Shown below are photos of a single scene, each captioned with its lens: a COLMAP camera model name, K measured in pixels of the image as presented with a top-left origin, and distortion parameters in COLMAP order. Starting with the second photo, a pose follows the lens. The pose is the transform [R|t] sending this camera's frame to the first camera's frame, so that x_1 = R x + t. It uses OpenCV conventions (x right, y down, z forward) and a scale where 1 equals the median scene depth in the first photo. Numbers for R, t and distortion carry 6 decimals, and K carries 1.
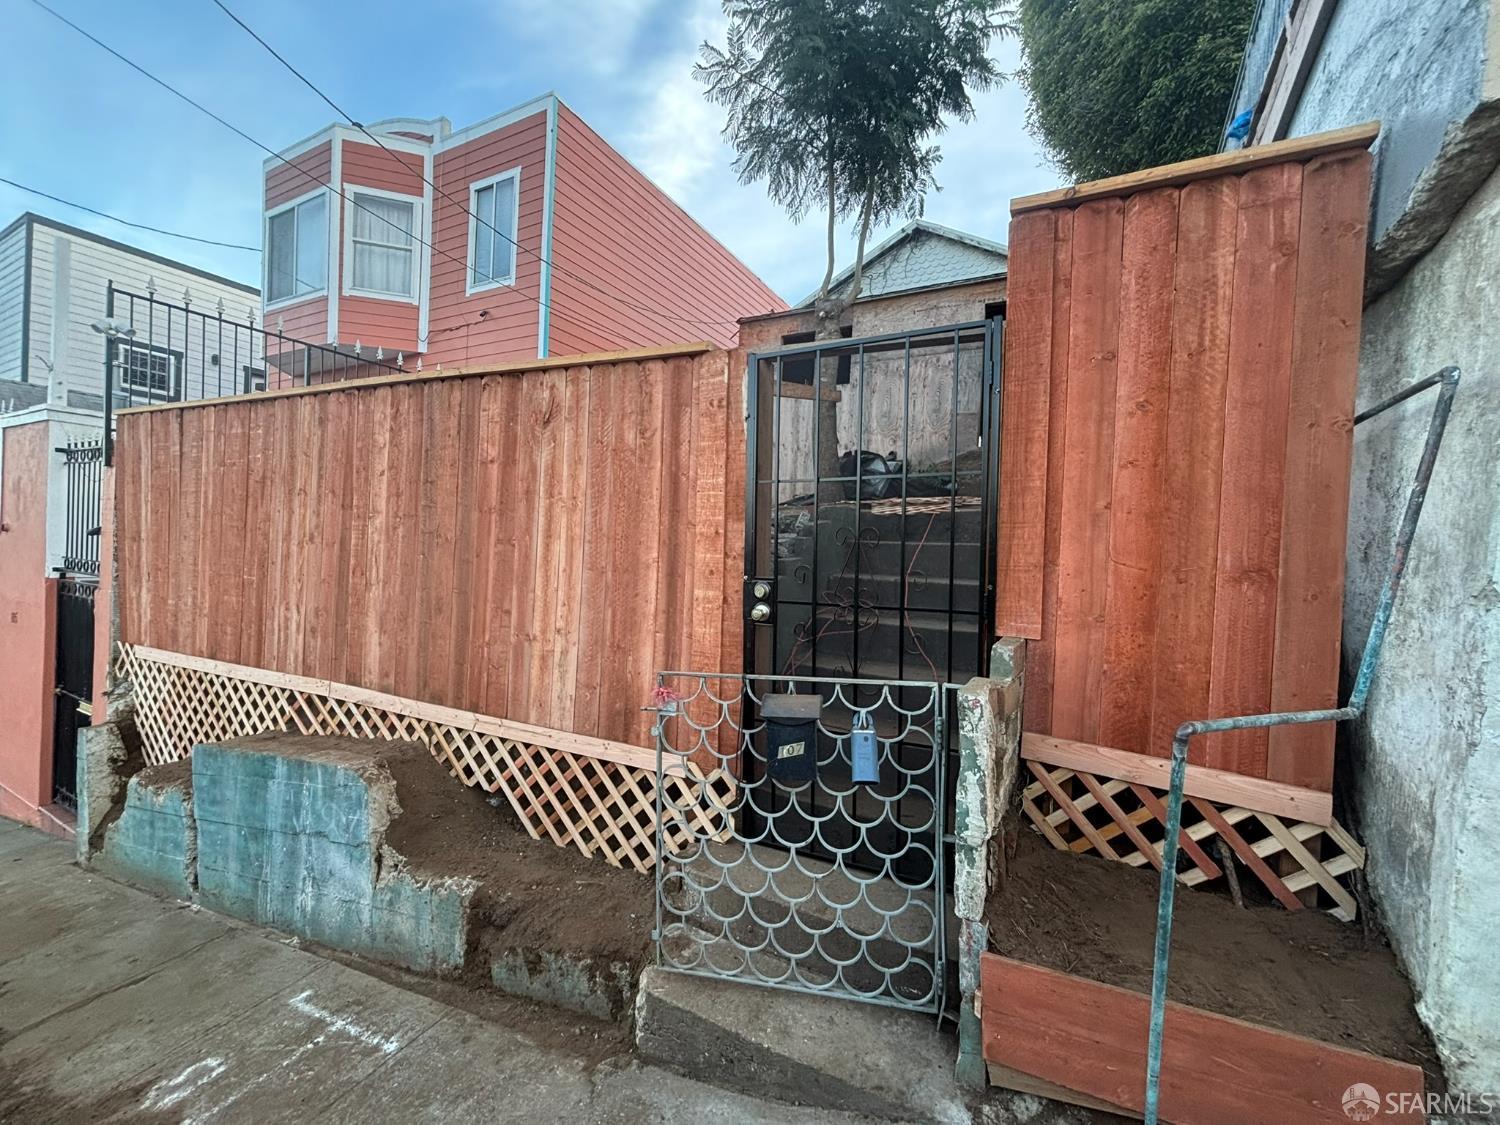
lens RADIAL K [[613.5, 0, 750.0], [0, 613.5, 562.5], [0, 0, 1]] dist [-0.008115, 0.000329]
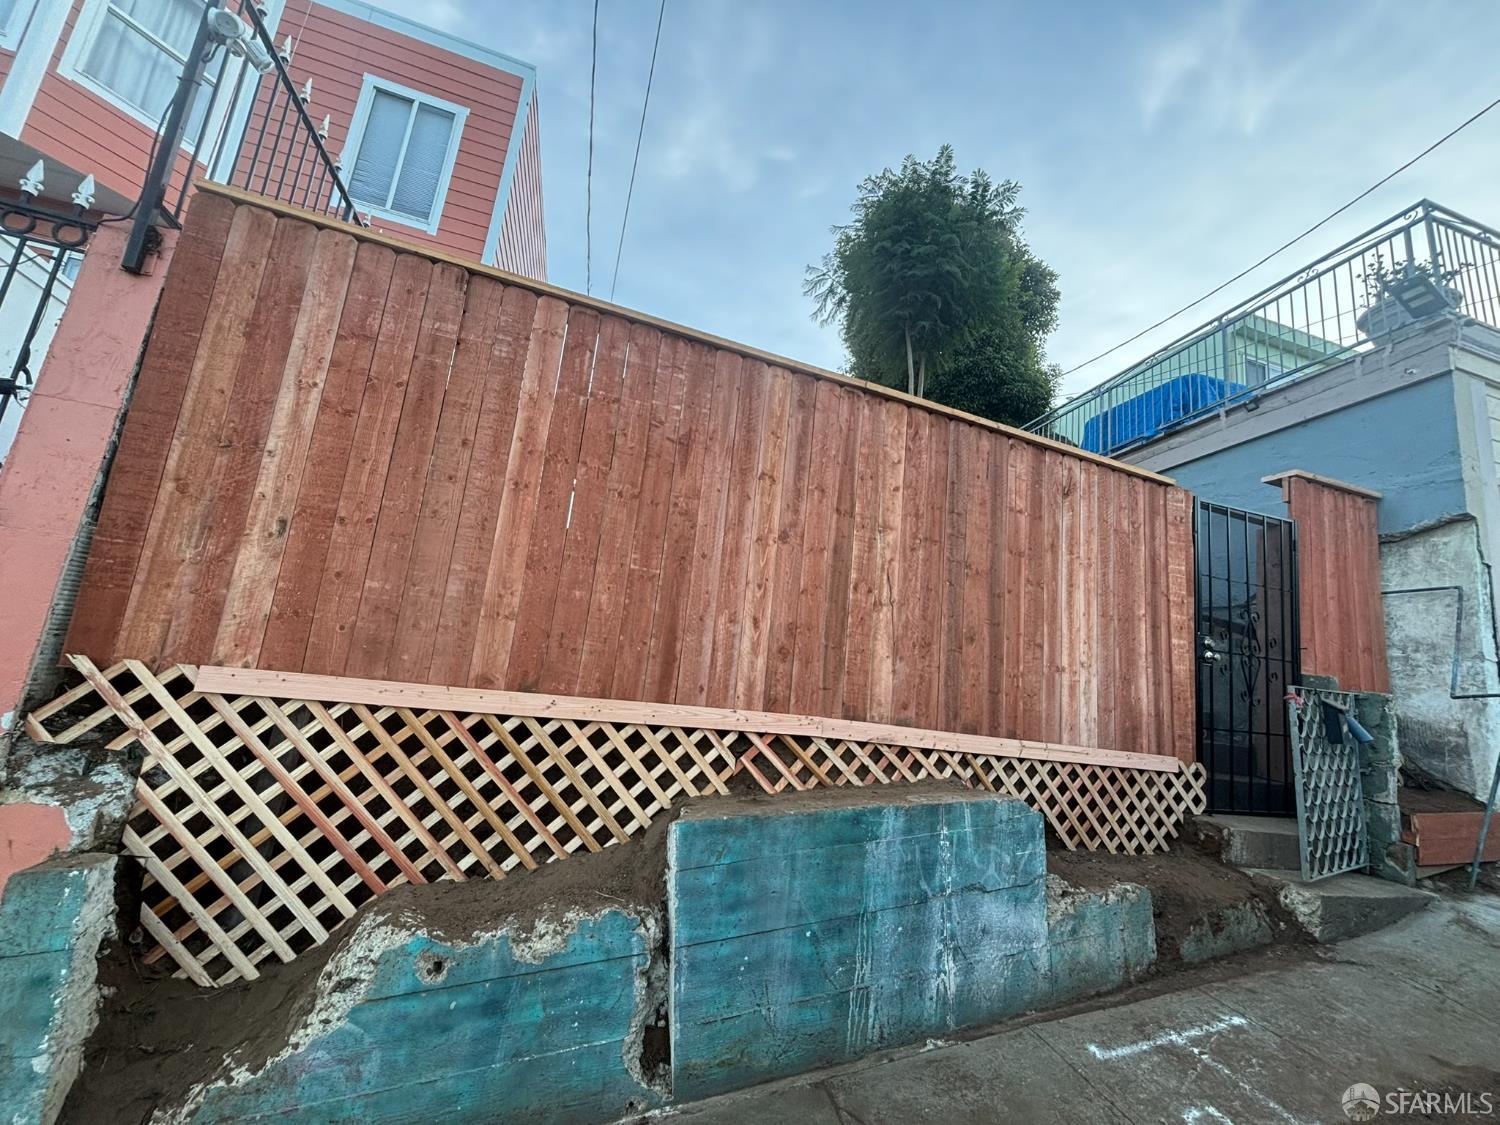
lens RADIAL K [[594.9, 0, 750.0], [0, 594.9, 562.5], [0, 0, 1]] dist [-0.000401, -0.000122]
pose [[0.712340, 0.170803, 0.680734, -1.589676], [-0.077866, 0.983180, -0.165208, 0.157341], [-0.697502, 0.064678, 0.713658, 0.591543]]
